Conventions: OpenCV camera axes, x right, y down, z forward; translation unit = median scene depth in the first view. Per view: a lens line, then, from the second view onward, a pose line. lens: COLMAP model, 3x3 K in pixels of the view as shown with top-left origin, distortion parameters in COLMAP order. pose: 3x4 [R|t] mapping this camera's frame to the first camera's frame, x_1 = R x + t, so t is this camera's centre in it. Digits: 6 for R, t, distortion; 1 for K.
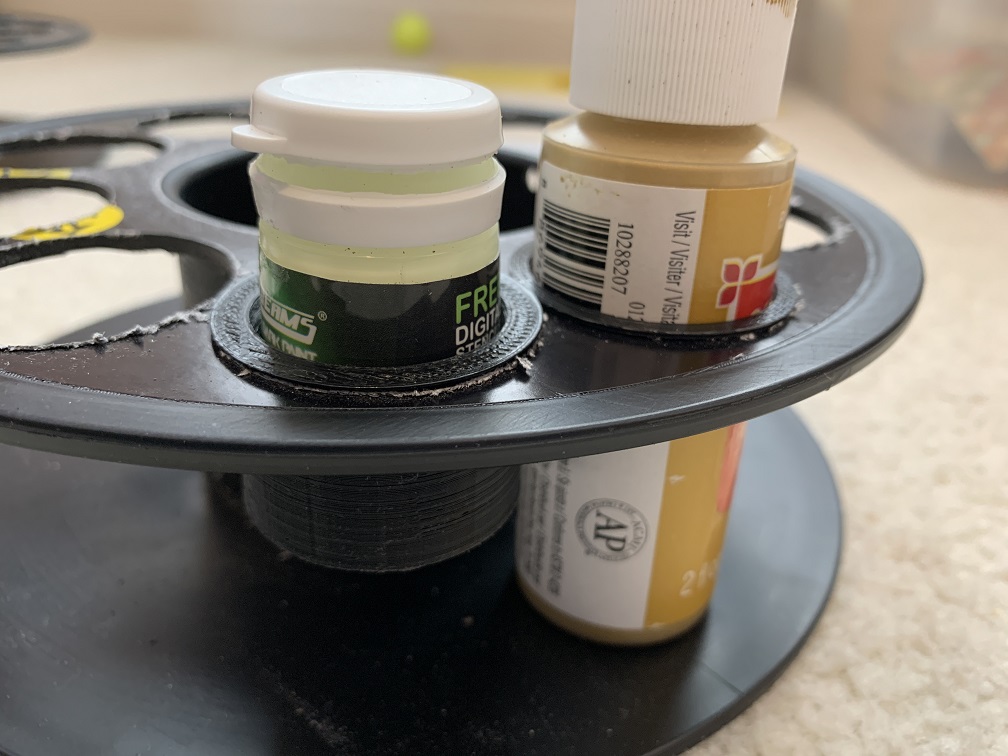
lens RADIAL K [[818.0, 0, 504.0], [0, 818.0, 378.0], [0, 0, 1]] dist [0.127477, -0.374074]
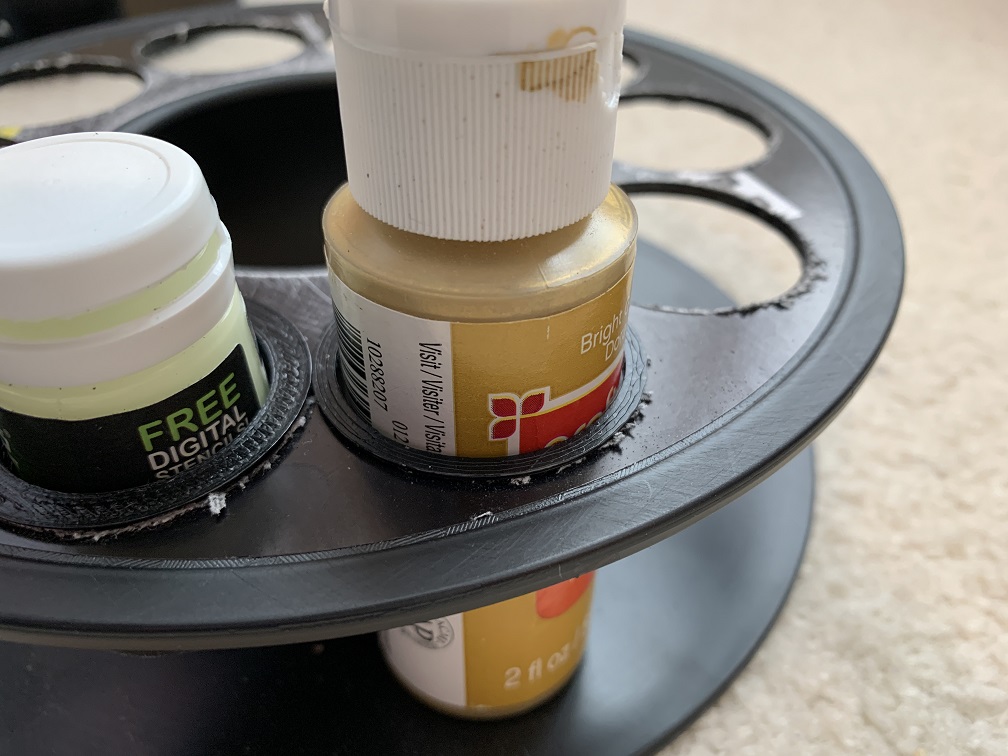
lens RADIAL K [[818.0, 0, 504.0], [0, 818.0, 378.0], [0, 0, 1]] dist [0.127477, -0.374074]
pose [[0.961562, 0.137585, -0.237631, 0.474292], [-0.084068, 0.971364, 0.222226, -0.343361], [0.261401, -0.193707, 0.945594, 0.234899]]
